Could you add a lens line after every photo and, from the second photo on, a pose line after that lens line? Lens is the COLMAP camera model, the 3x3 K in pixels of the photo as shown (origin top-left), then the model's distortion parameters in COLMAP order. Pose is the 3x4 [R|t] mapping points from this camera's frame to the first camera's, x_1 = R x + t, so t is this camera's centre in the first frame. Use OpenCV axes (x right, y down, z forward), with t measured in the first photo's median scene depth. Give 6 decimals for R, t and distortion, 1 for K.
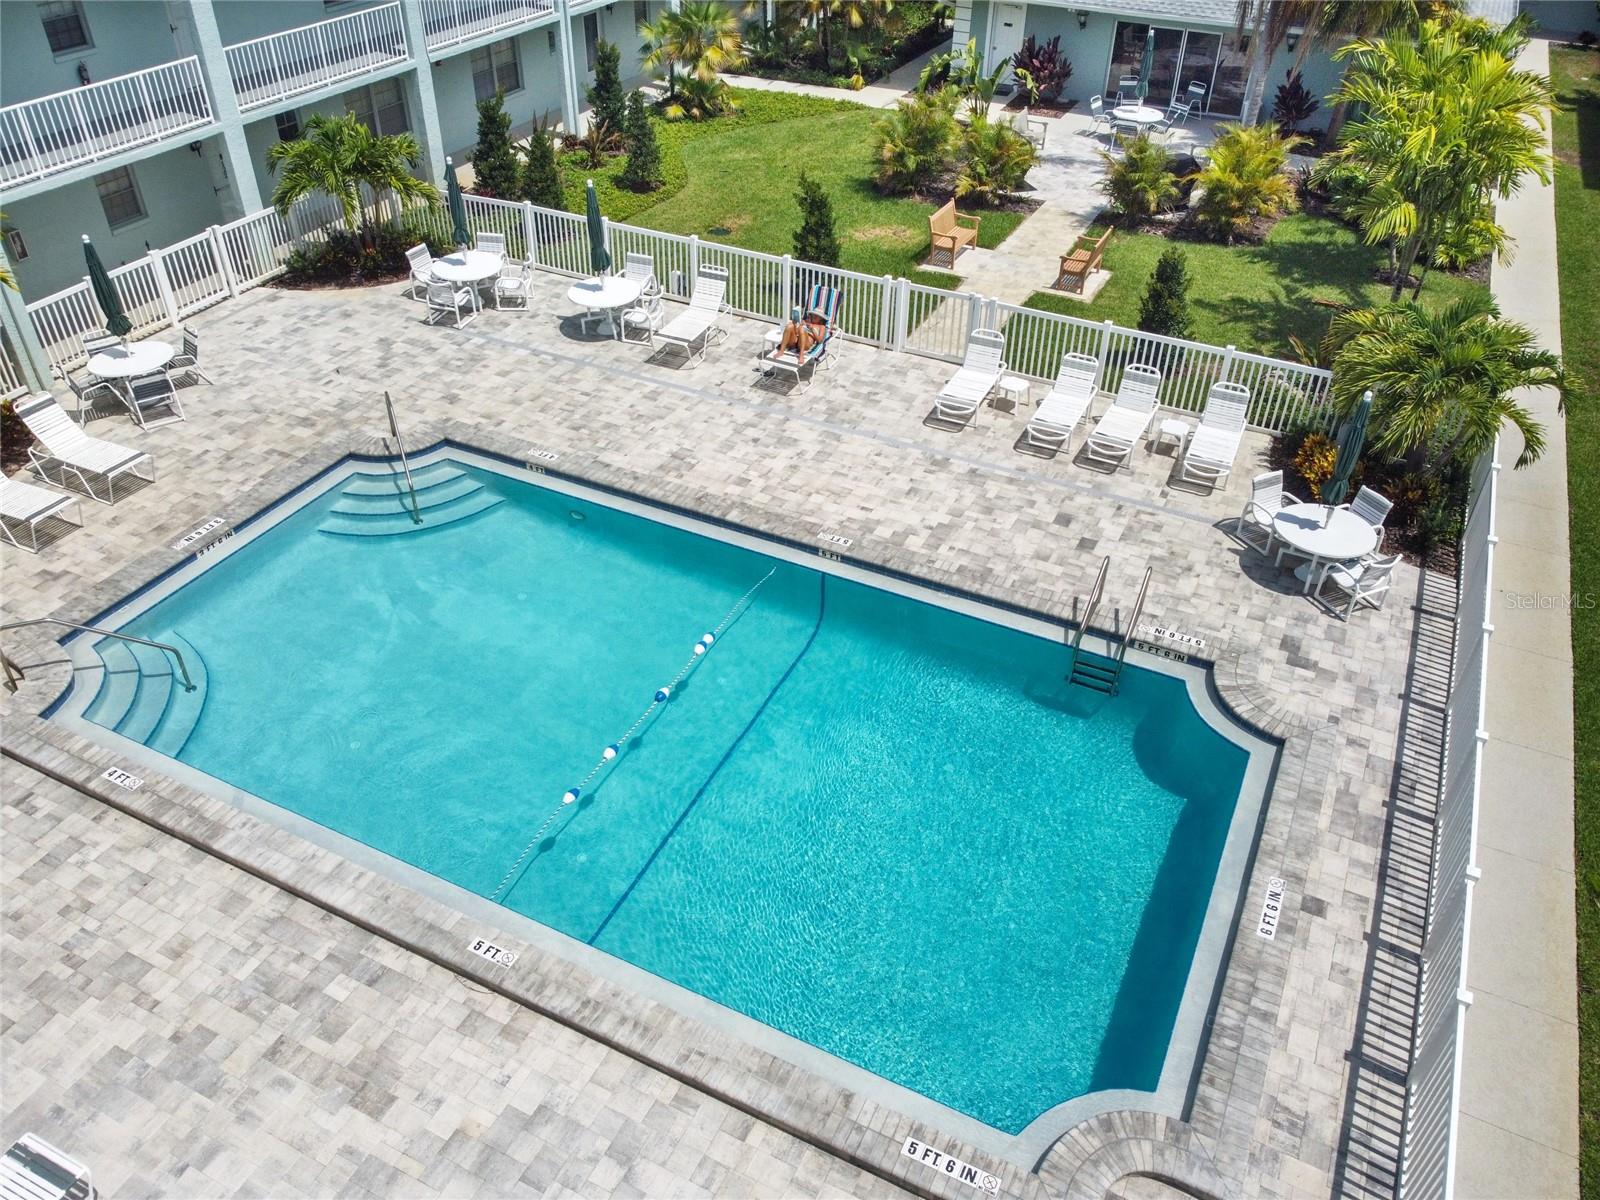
lens RADIAL K [[1212.6, 0, 801.3], [0, 1212.6, 602.4], [0, 0, 1]] dist [-0.006315, -0.002632]
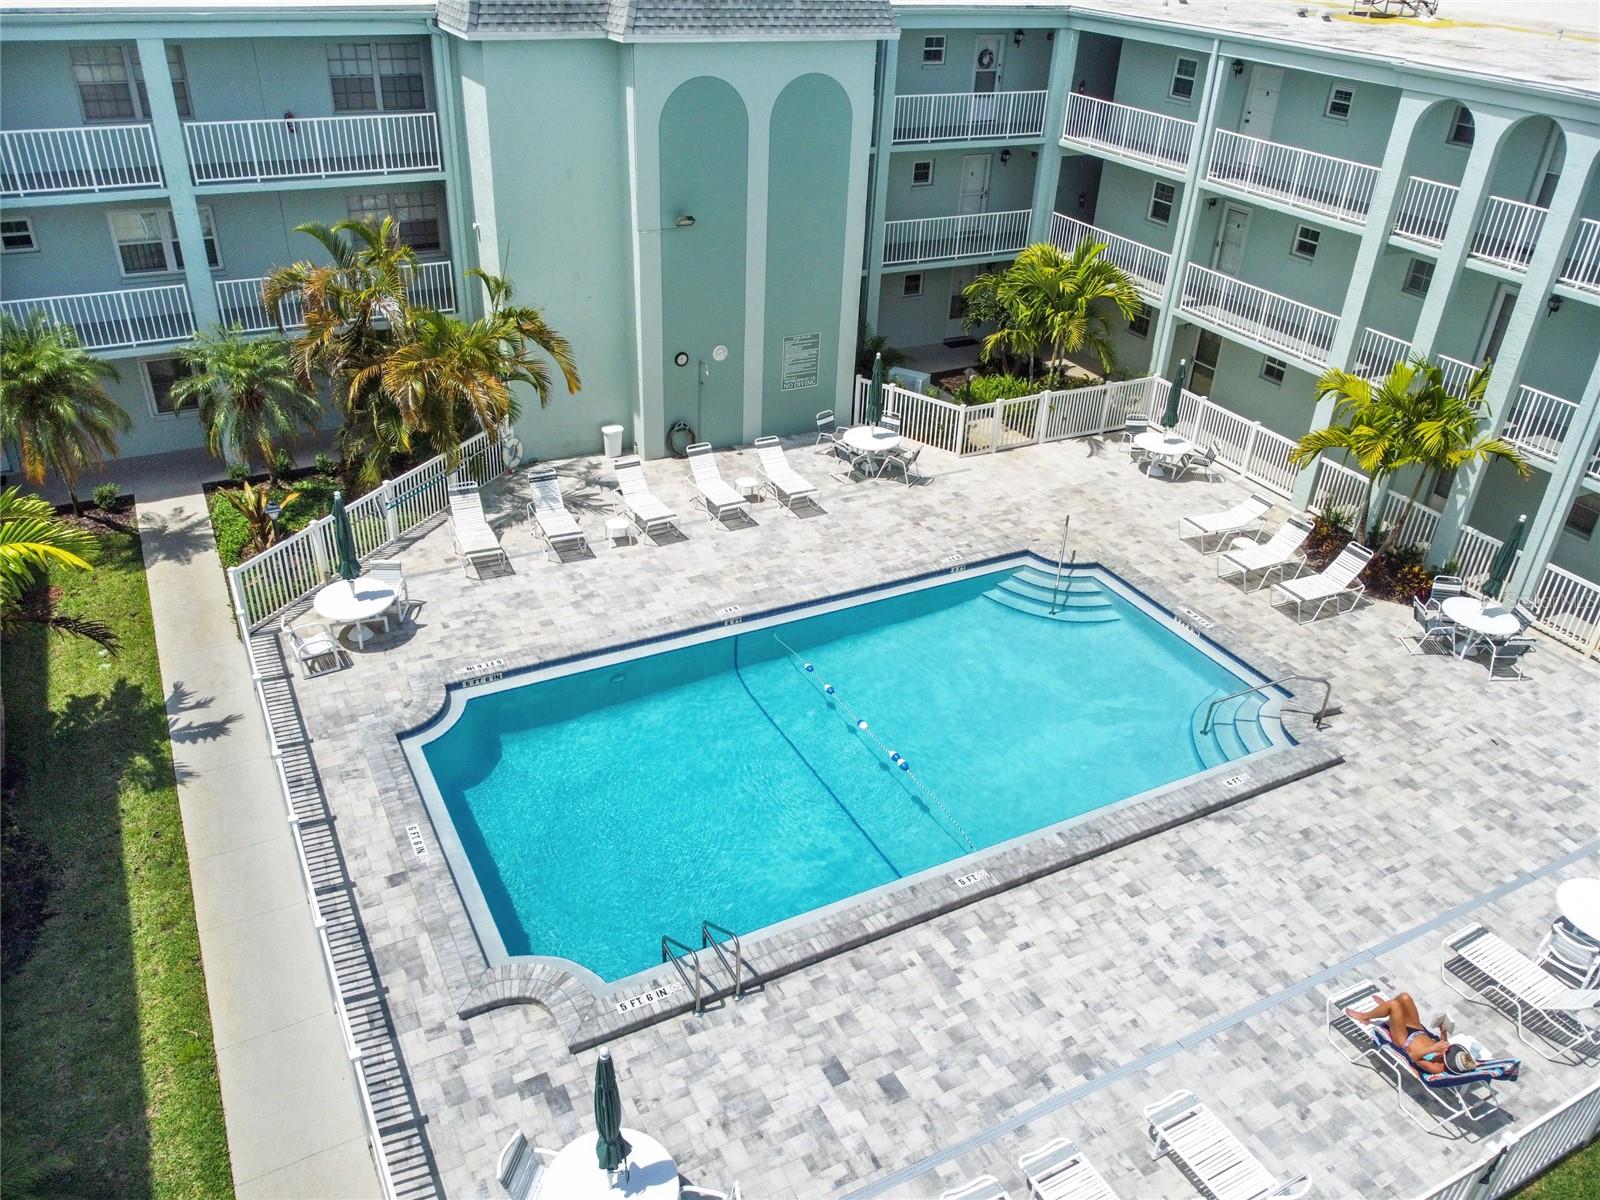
lens RADIAL K [[1212.6, 0, 797.5], [0, 1212.6, 598.8], [0, 0, 1]] dist [-0.006315, -0.002632]
pose [[-0.584435, 0.375915, -0.719113, 0.935051], [-0.534265, 0.488749, 0.689699, -0.978379], [0.610734, 0.787282, -0.084804, 1.058274]]
